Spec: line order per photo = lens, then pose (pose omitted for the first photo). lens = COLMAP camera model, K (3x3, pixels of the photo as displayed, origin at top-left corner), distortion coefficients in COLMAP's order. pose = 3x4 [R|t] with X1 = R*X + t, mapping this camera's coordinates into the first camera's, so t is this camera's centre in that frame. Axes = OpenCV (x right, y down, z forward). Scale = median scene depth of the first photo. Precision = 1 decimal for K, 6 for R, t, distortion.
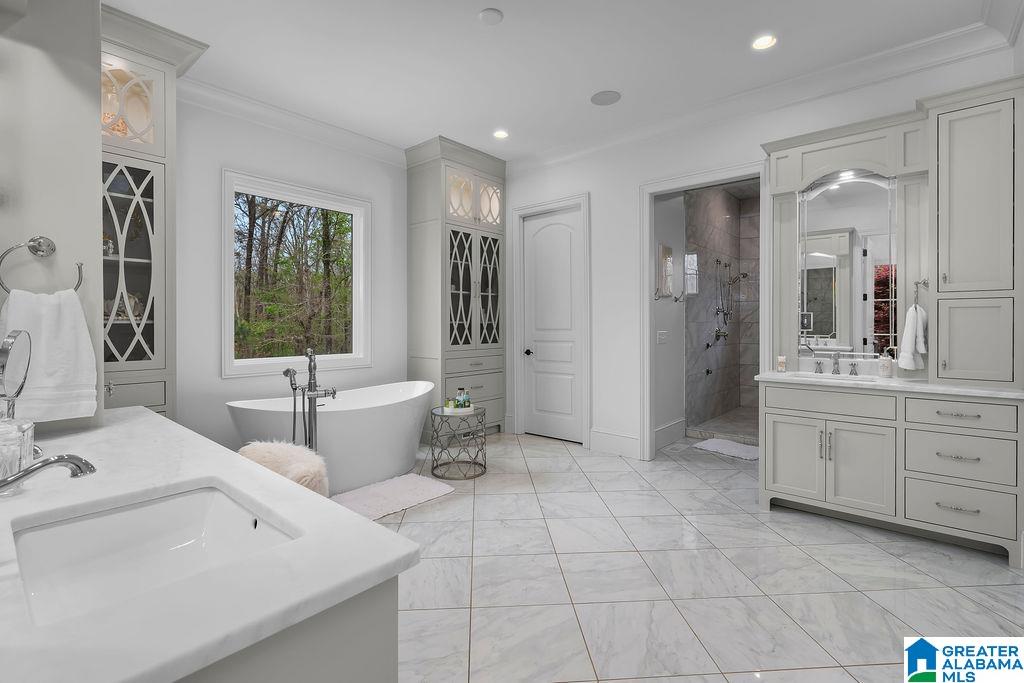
lens RADIAL K [[470.0, 0, 511.8], [0, 470.0, 324.9], [0, 0, 1]] dist [-0.000871, -0.000101]
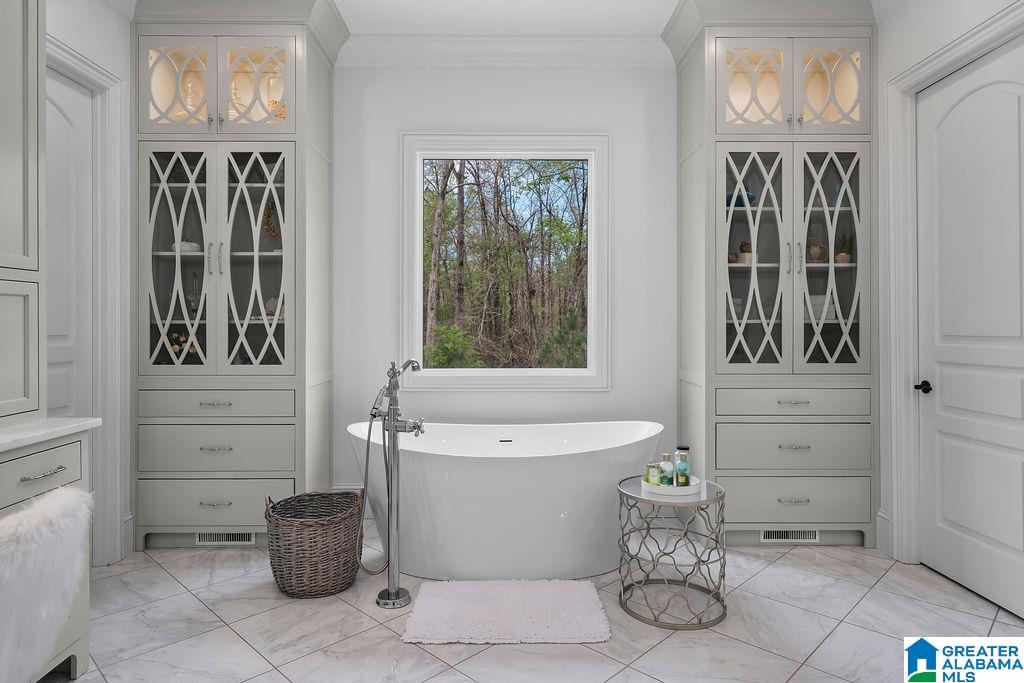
lens RADIAL K [[649.7, 0, 511.5], [0, 649.7, 321.9], [0, 0, 1]] dist [0.006333, 0.002269]
pose [[0.661205, -0.000665, -0.750205, 0.261560], [-0.002718, 0.999991, -0.003281, -0.001677], [0.750200, 0.004209, 0.661197, 0.301585]]
